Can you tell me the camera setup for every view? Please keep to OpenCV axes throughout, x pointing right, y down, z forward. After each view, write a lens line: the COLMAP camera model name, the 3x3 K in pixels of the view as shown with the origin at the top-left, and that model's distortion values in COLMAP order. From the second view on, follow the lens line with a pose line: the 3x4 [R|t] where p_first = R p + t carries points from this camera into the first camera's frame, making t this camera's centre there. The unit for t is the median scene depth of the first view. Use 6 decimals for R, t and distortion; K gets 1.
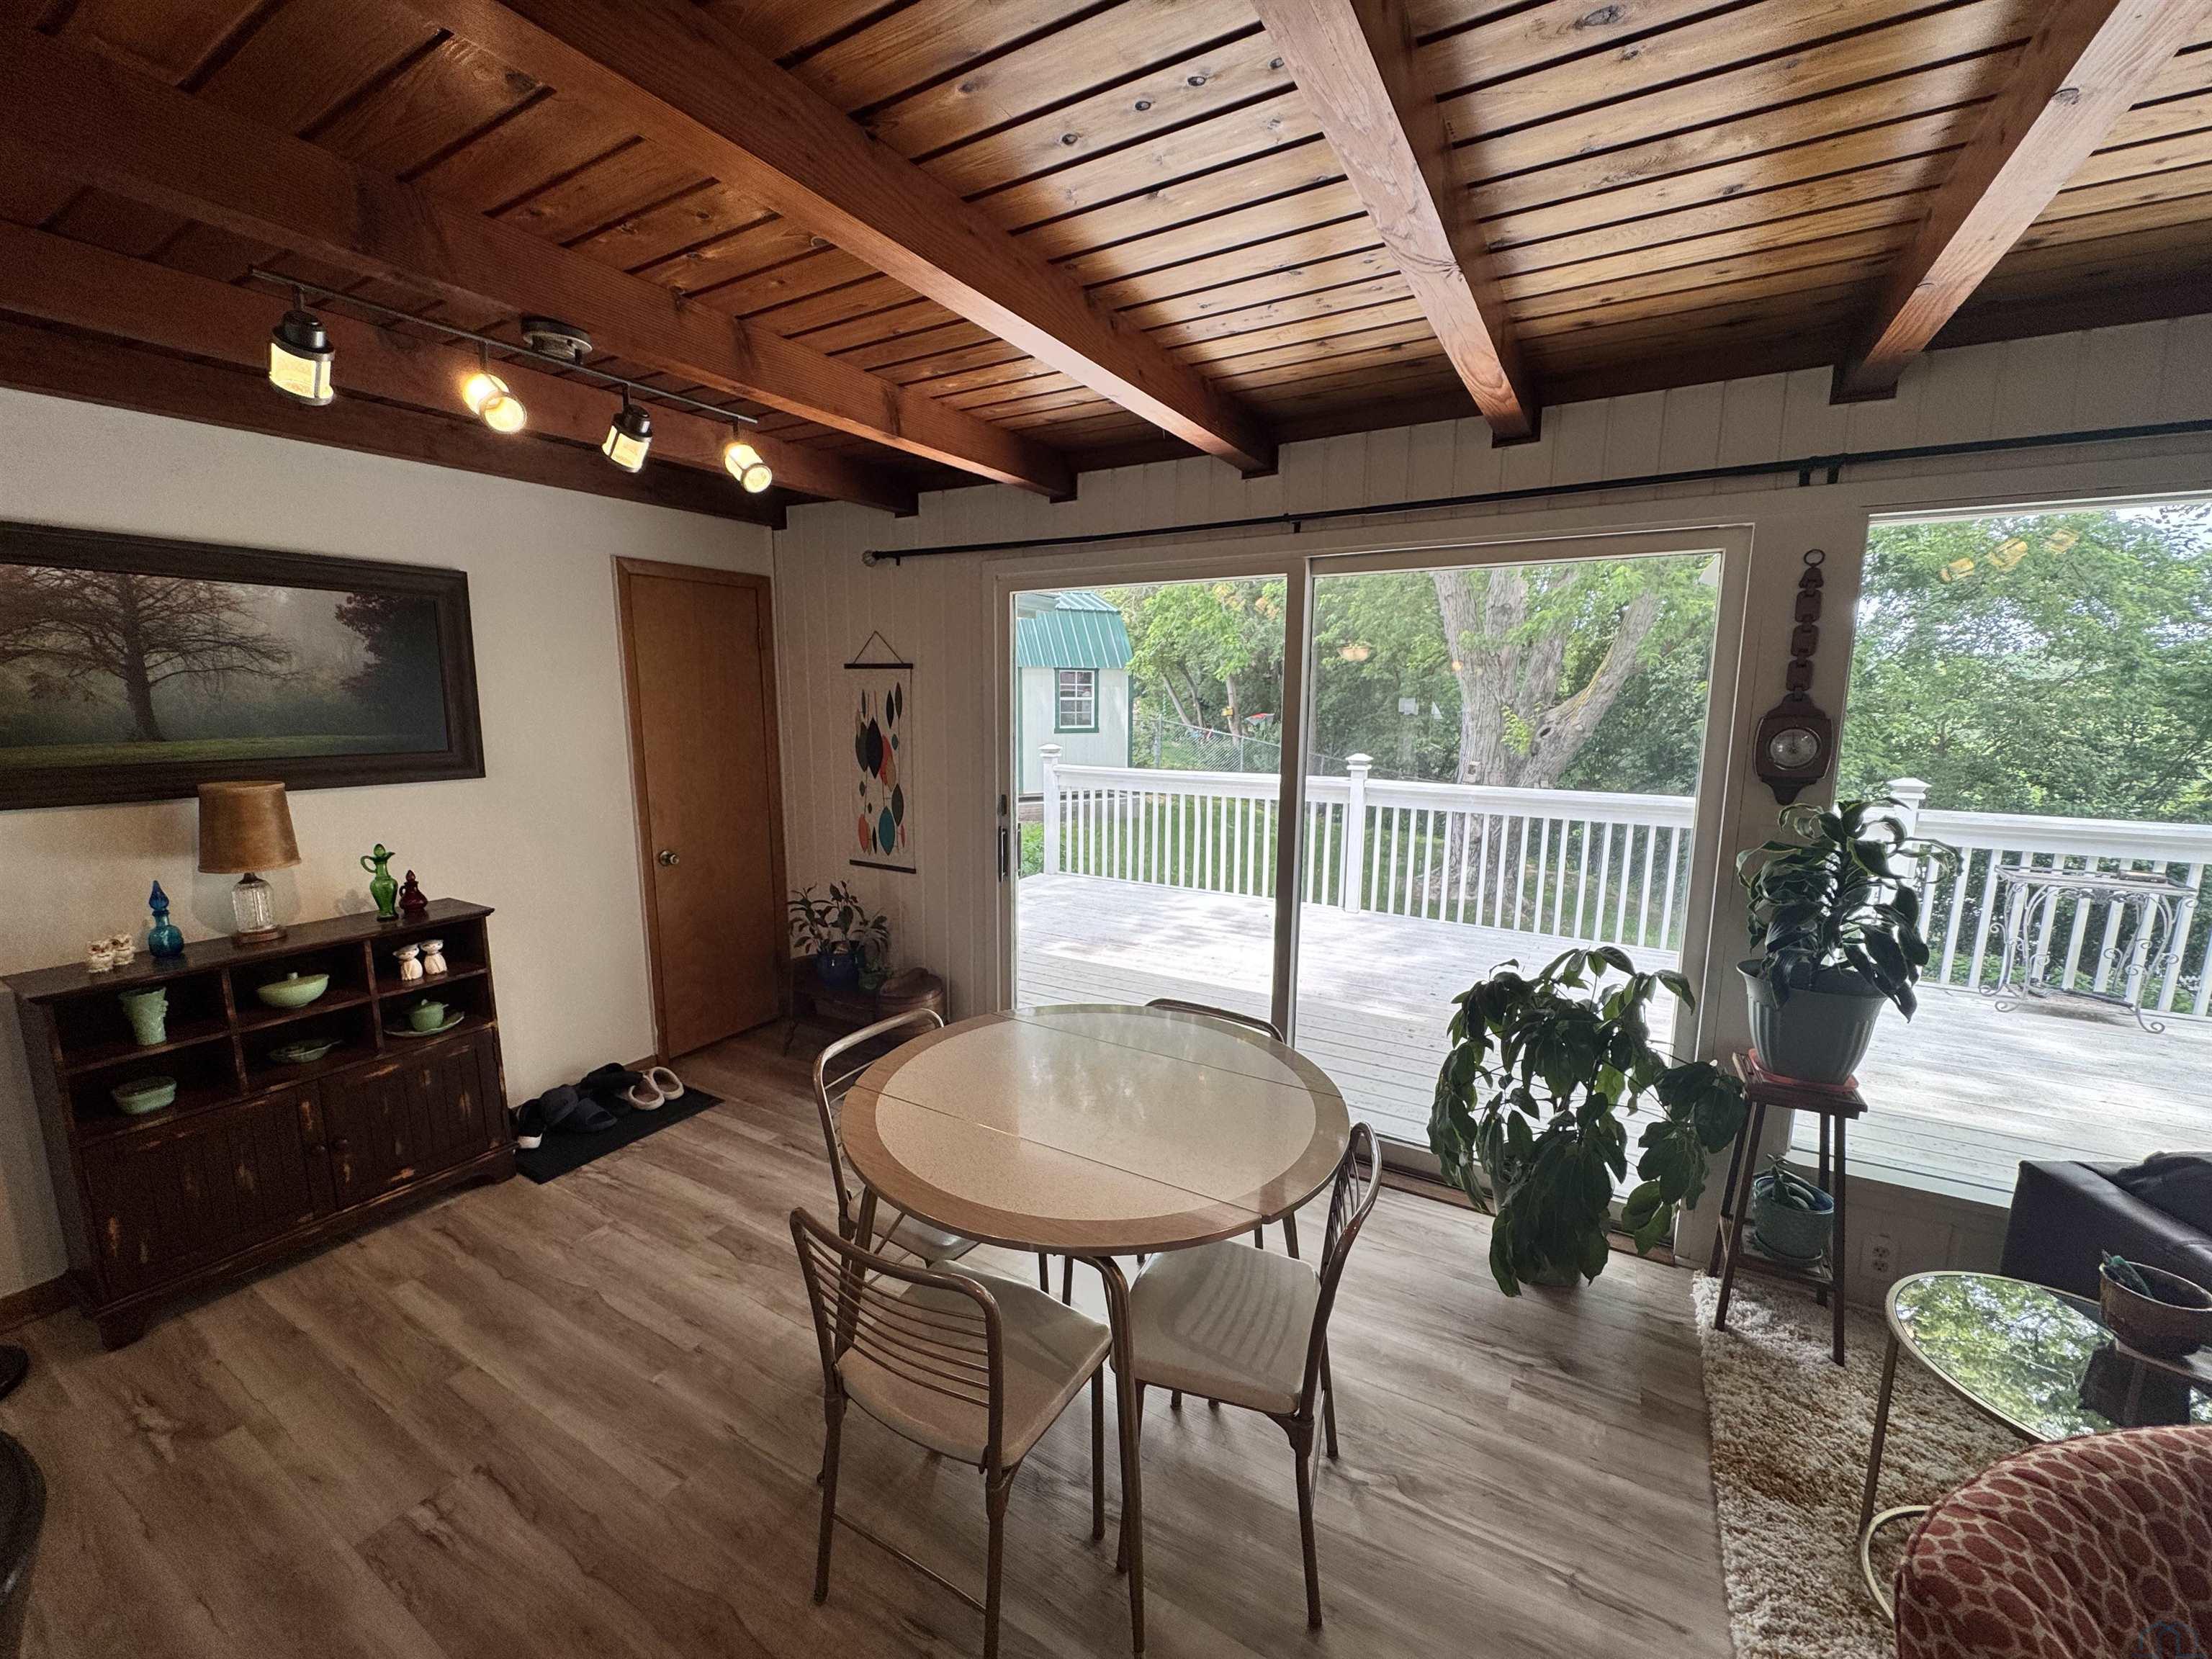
lens RADIAL K [[884.1, 0, 1108.4], [0, 884.1, 829.6], [0, 0, 1]] dist [-0.002779, 0.000590]
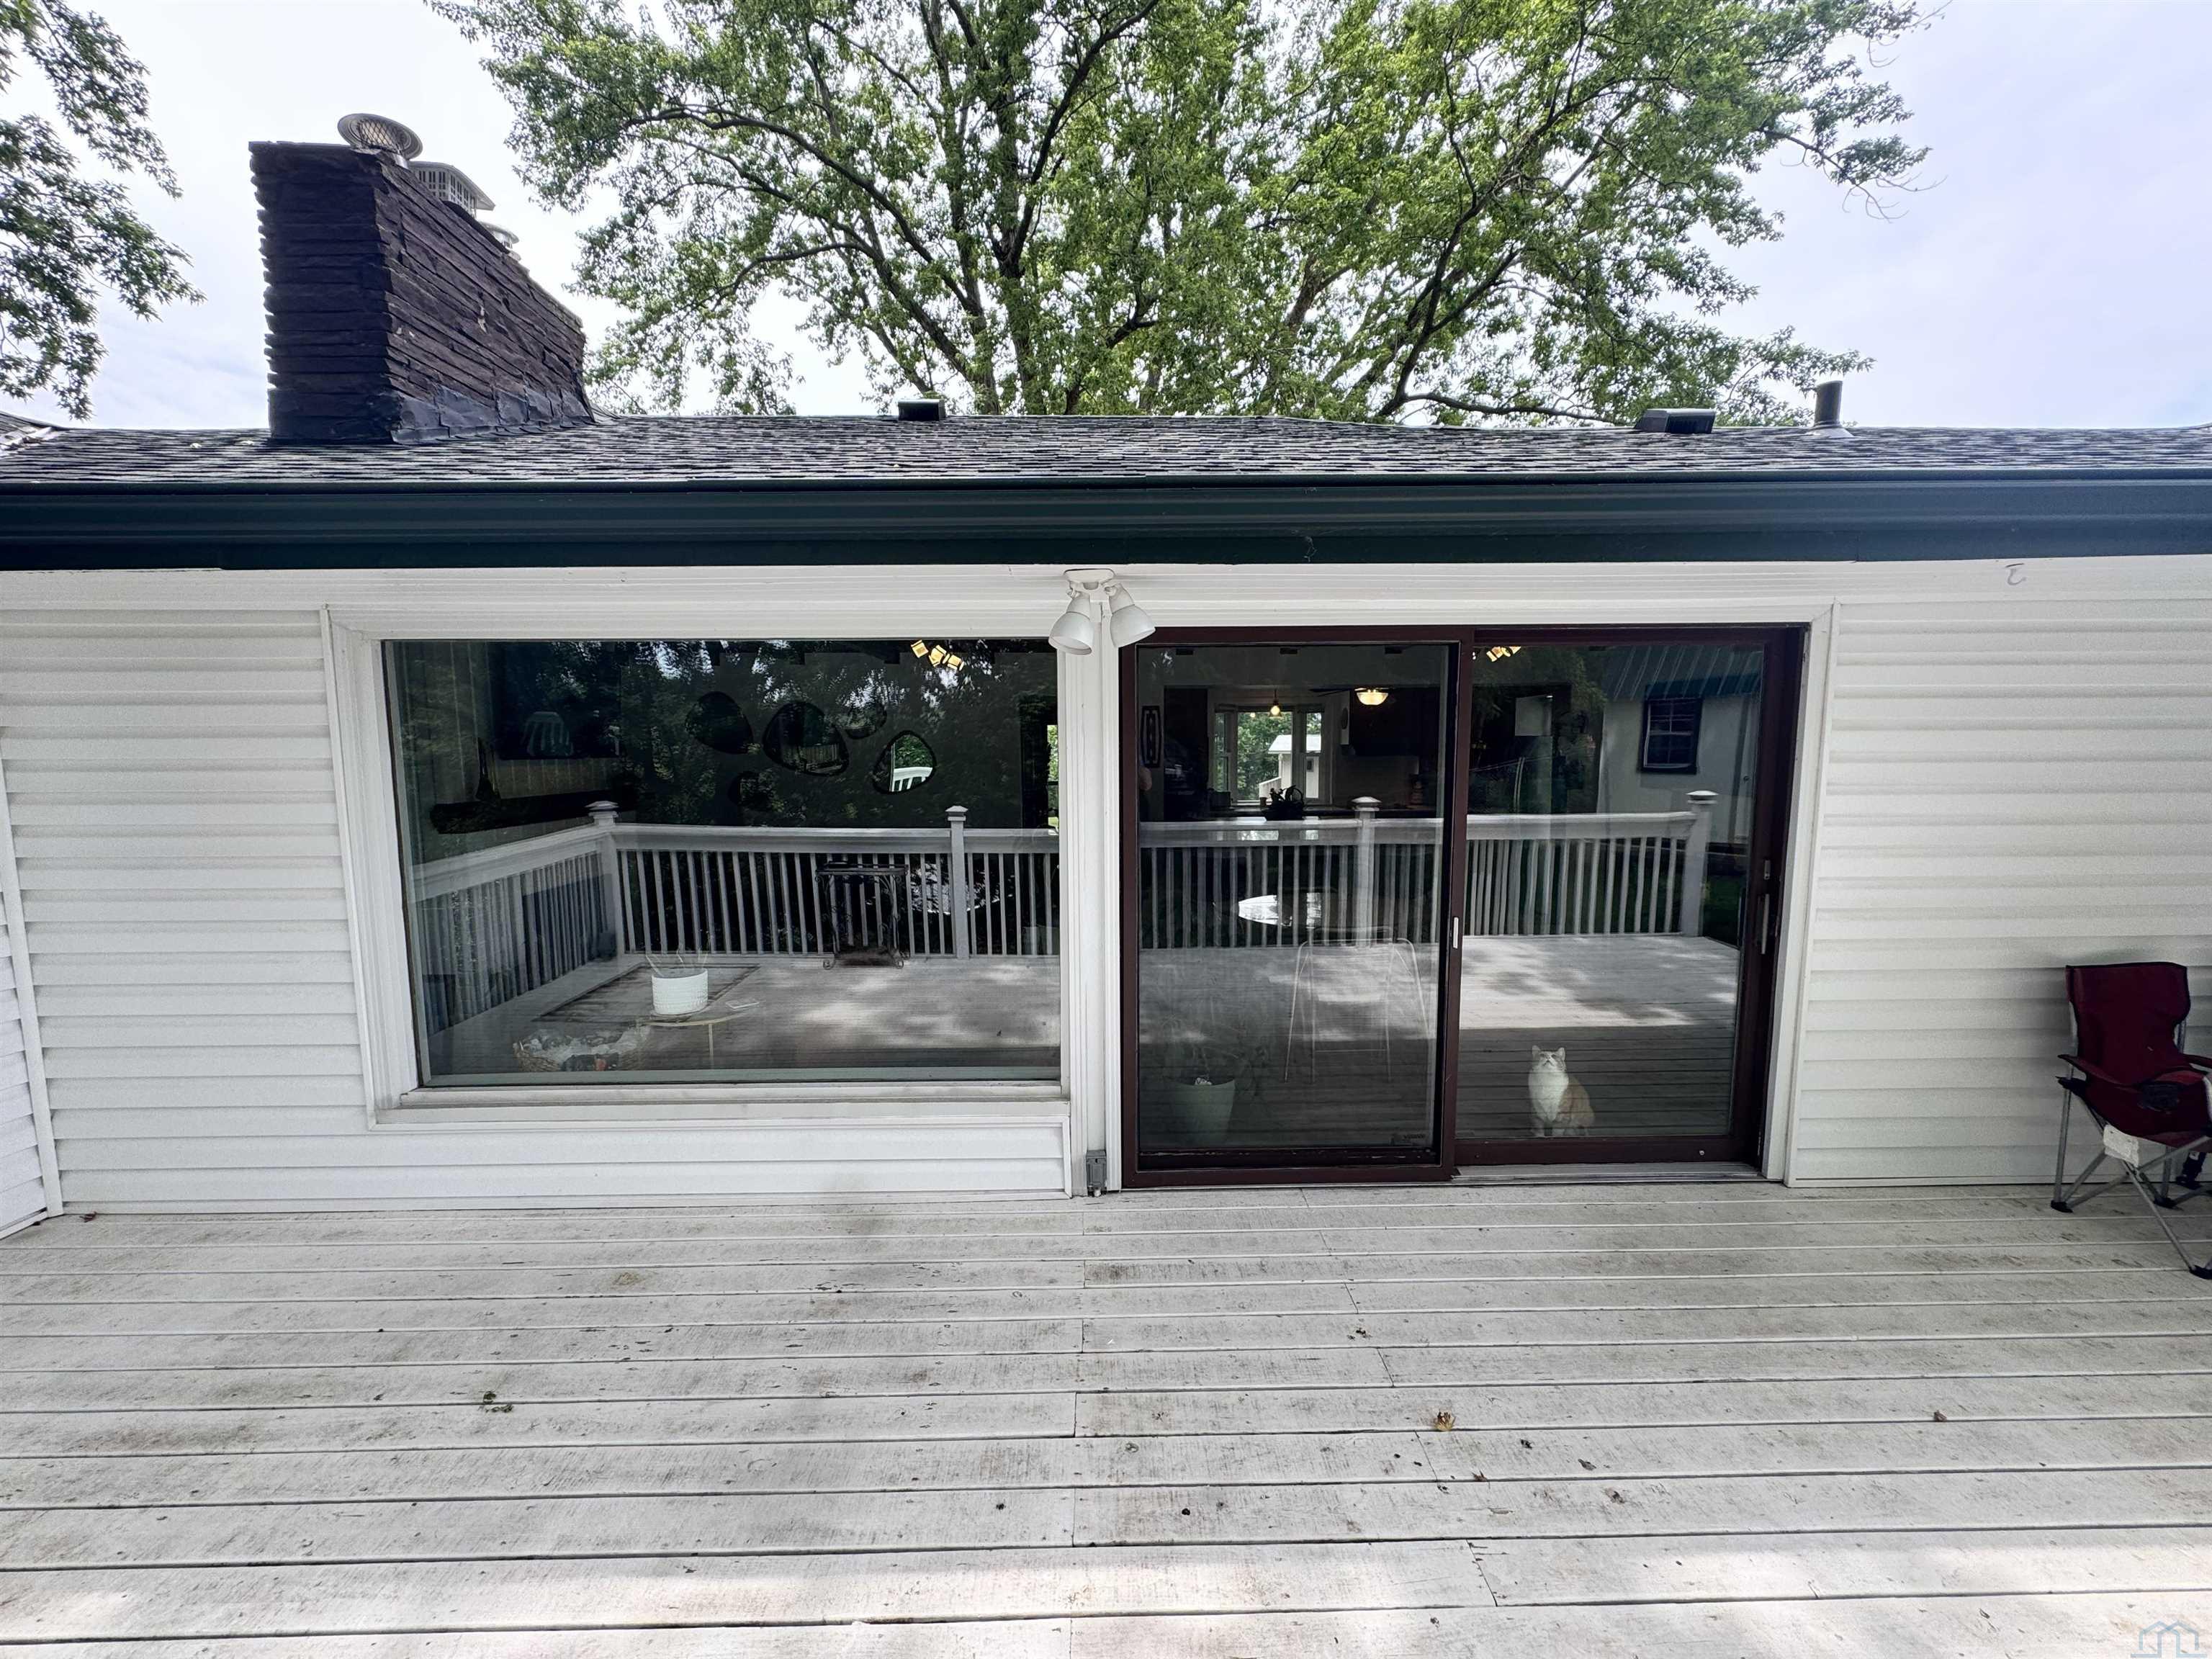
lens RADIAL K [[884.1, 0, 1109.2], [0, 884.1, 849.0], [0, 0, 1]] dist [-0.002779, 0.000590]
pose [[-0.854128, 0.063969, -0.516113, 1.529105], [-0.076216, 0.966295, 0.245898, -0.368055], [0.514447, 0.249365, -0.820464, 2.298742]]
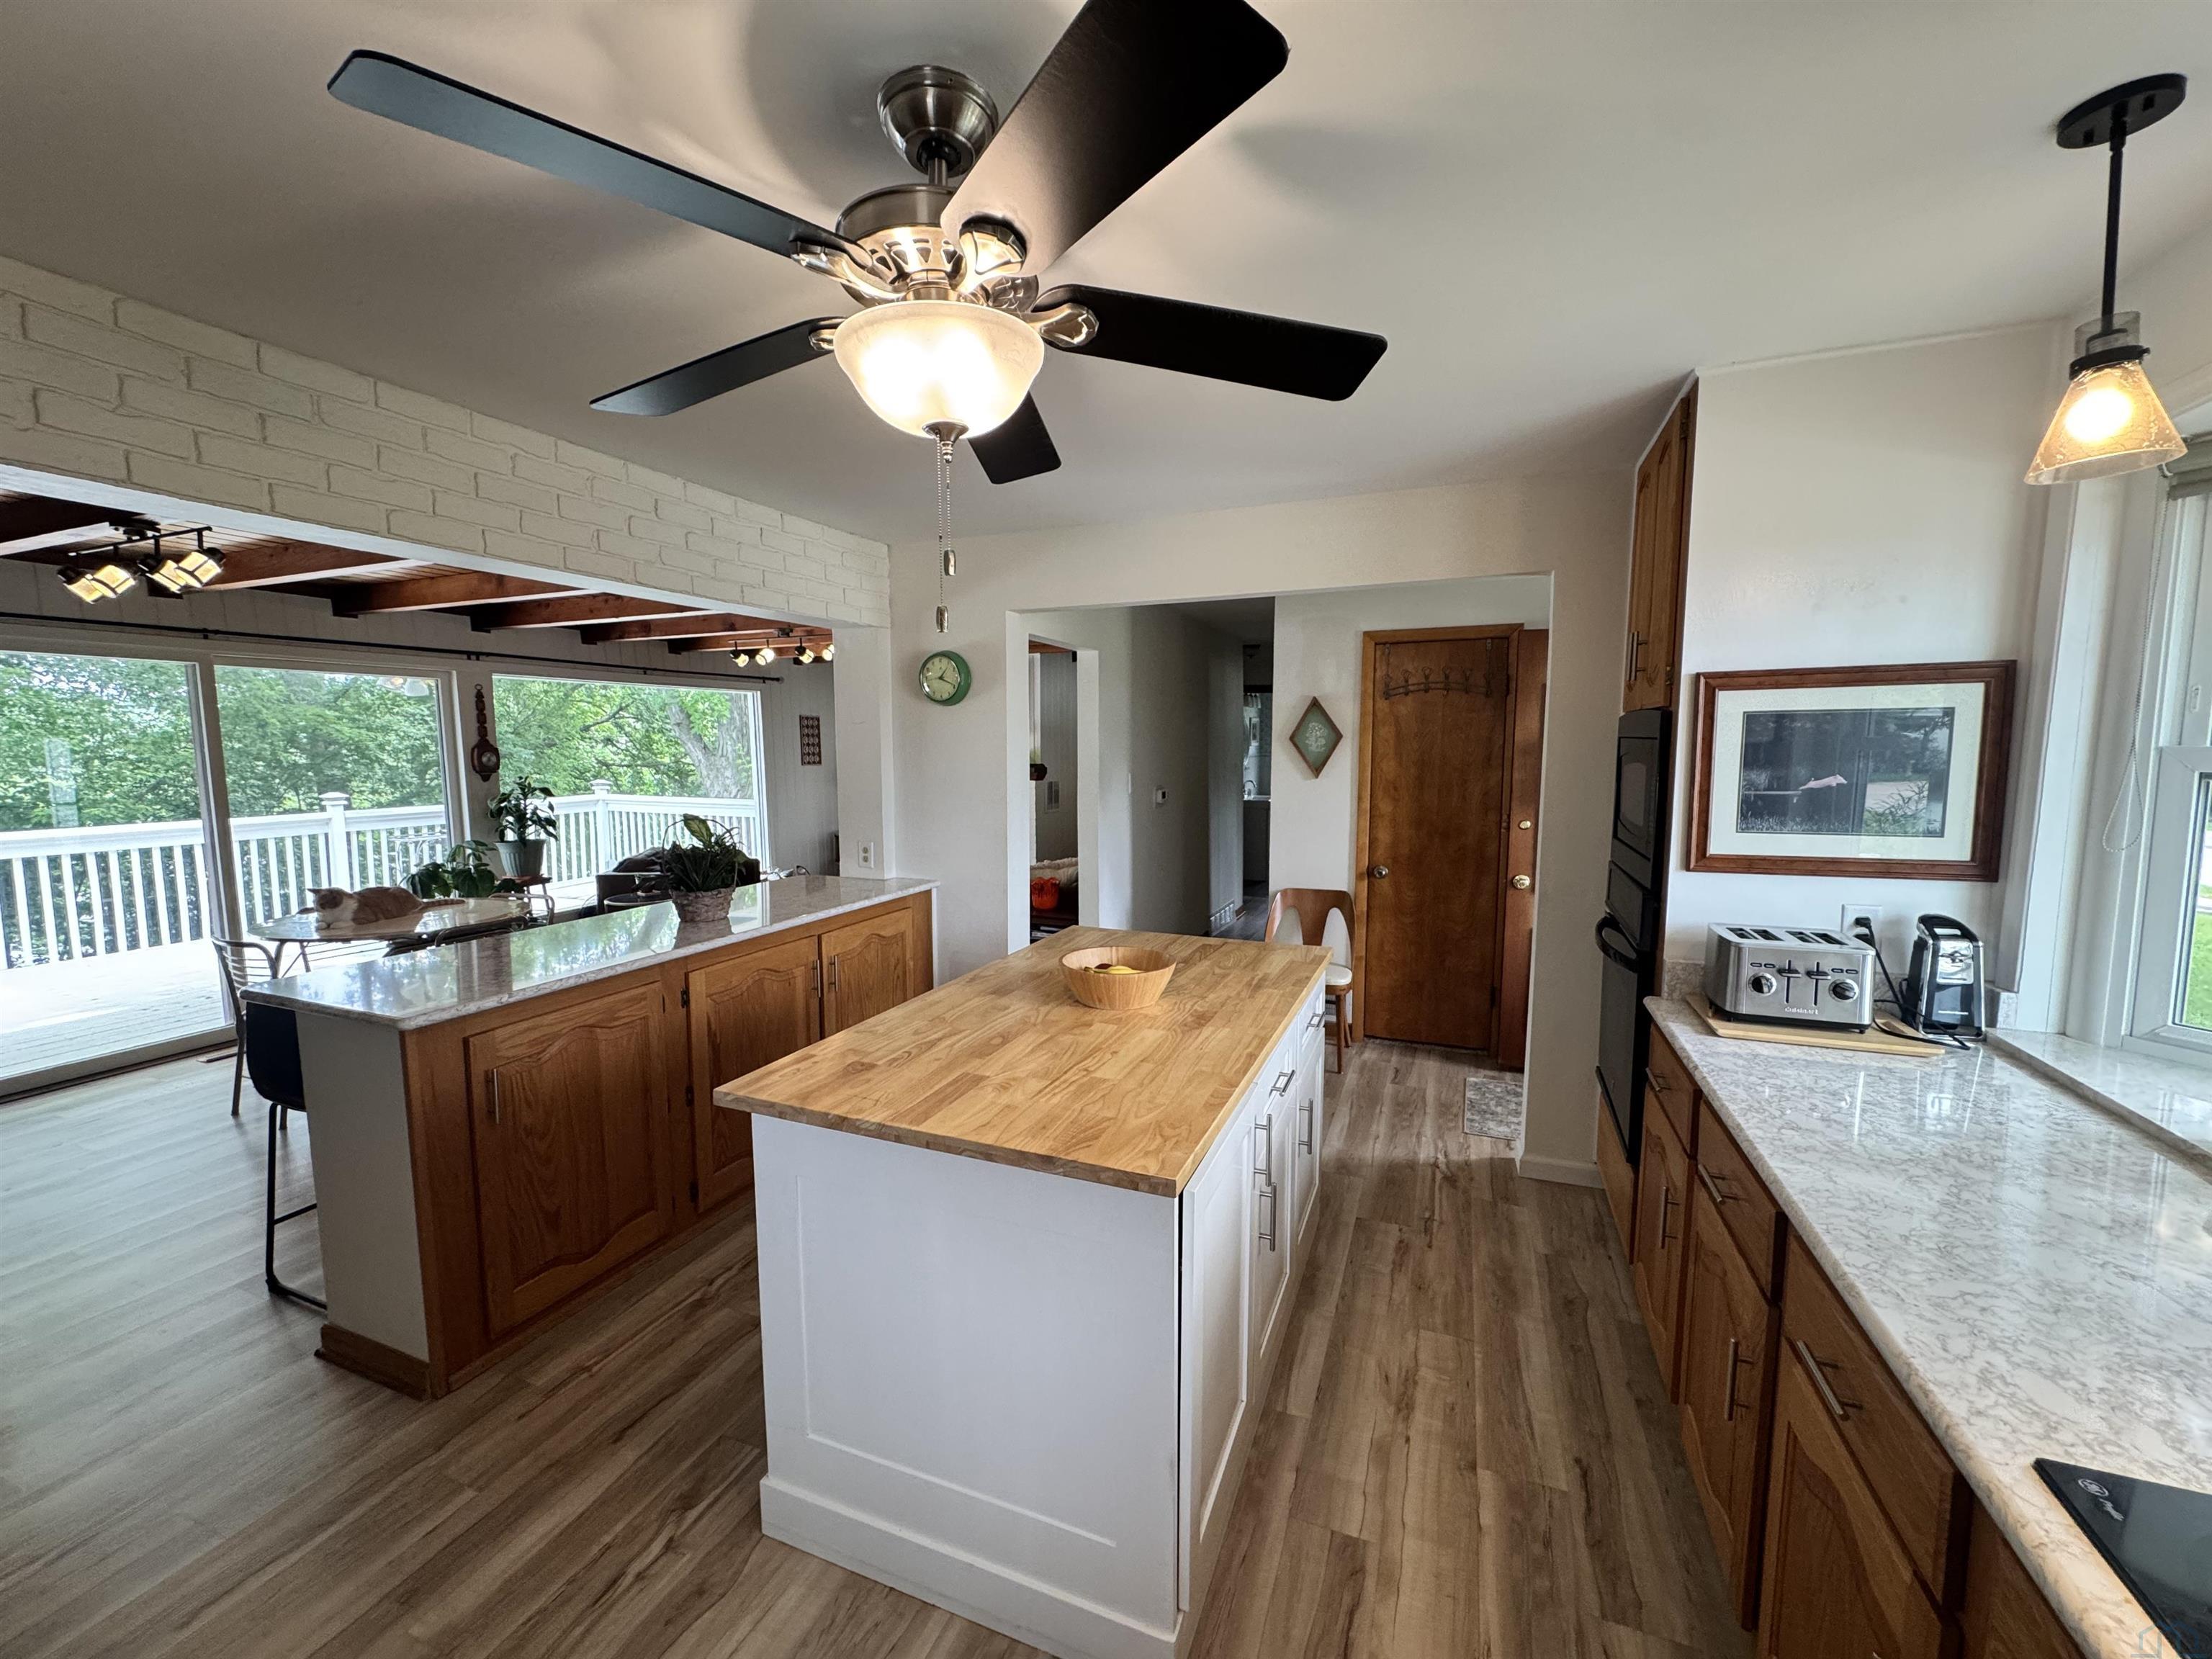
lens RADIAL K [[884.1, 0, 1106.5], [0, 884.1, 828.9], [0, 0, 1]] dist [-0.002779, 0.000590]
pose [[-0.147301, -0.097675, 0.984257, -2.083102], [0.159884, 0.979674, 0.121148, 0.084234], [-0.976084, 0.175212, -0.128690, -0.410223]]
